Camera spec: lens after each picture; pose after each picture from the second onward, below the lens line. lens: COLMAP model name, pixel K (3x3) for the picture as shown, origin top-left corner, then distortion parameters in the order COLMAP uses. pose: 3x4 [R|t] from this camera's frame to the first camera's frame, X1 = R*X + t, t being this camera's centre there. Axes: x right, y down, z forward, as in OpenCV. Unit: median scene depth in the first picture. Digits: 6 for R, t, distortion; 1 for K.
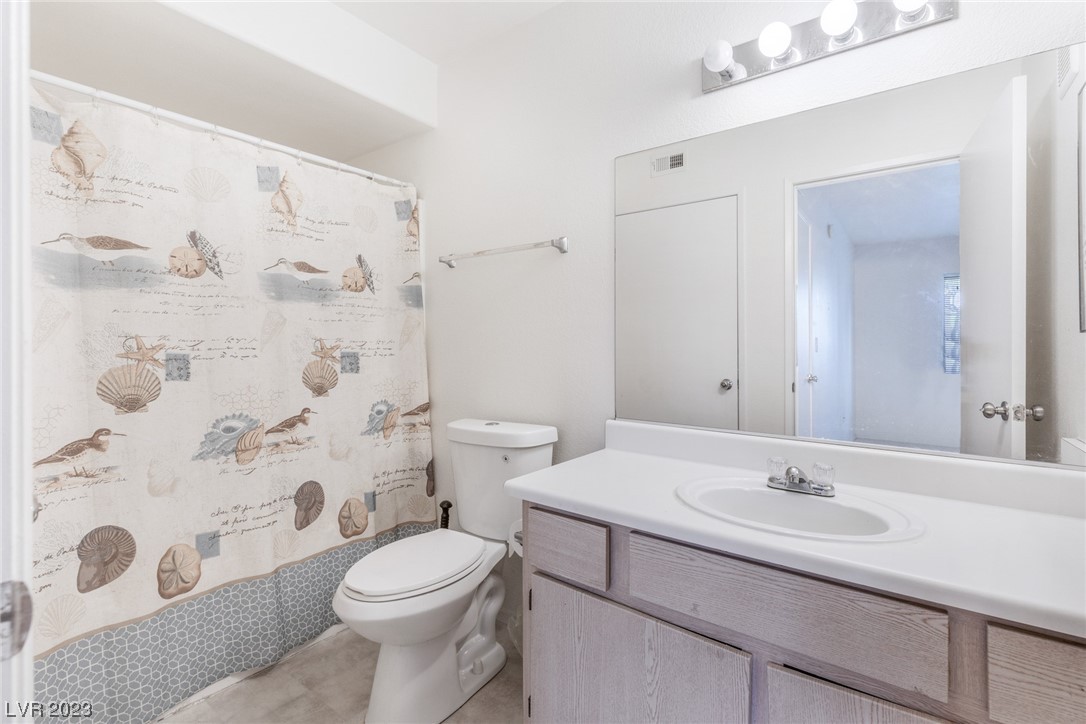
lens RADIAL K [[505.4, 0, 542.4], [0, 505.4, 357.7], [0, 0, 1]] dist [0.008533, -0.001876]
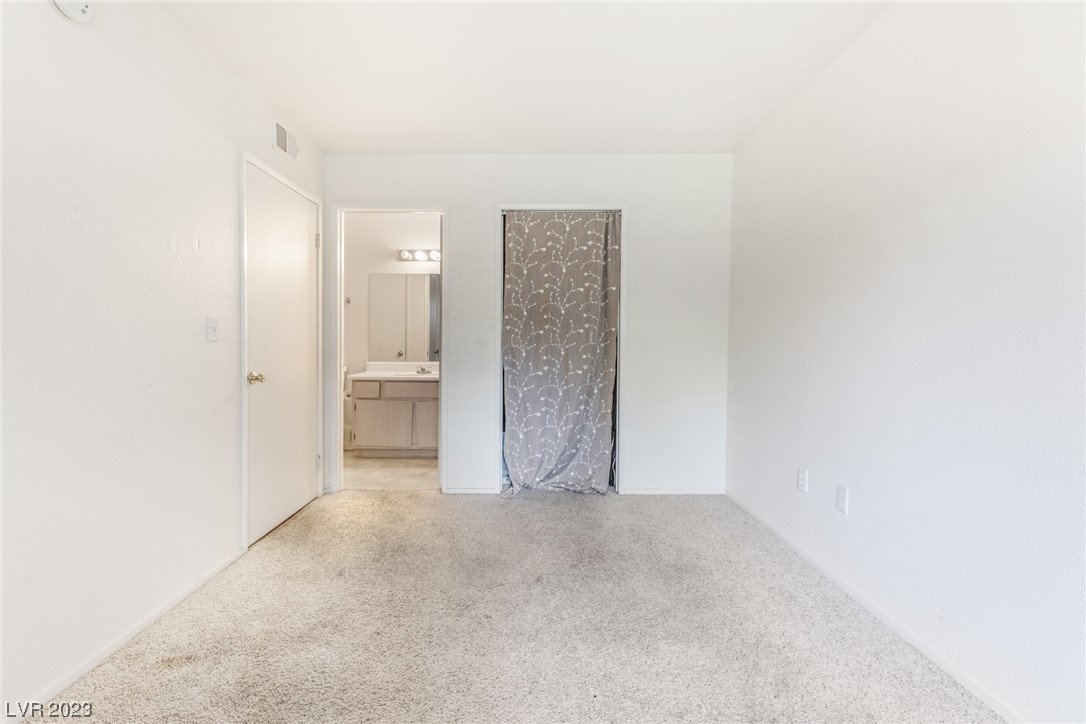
lens RADIAL K [[505.4, 0, 541.5], [0, 505.4, 355.6], [0, 0, 1]] dist [0.008533, -0.001876]
pose [[0.789698, 0.004580, 0.613478, -1.196611], [-0.016353, 0.999774, 0.013587, 0.040259], [-0.613277, -0.020762, 0.789595, -2.685159]]
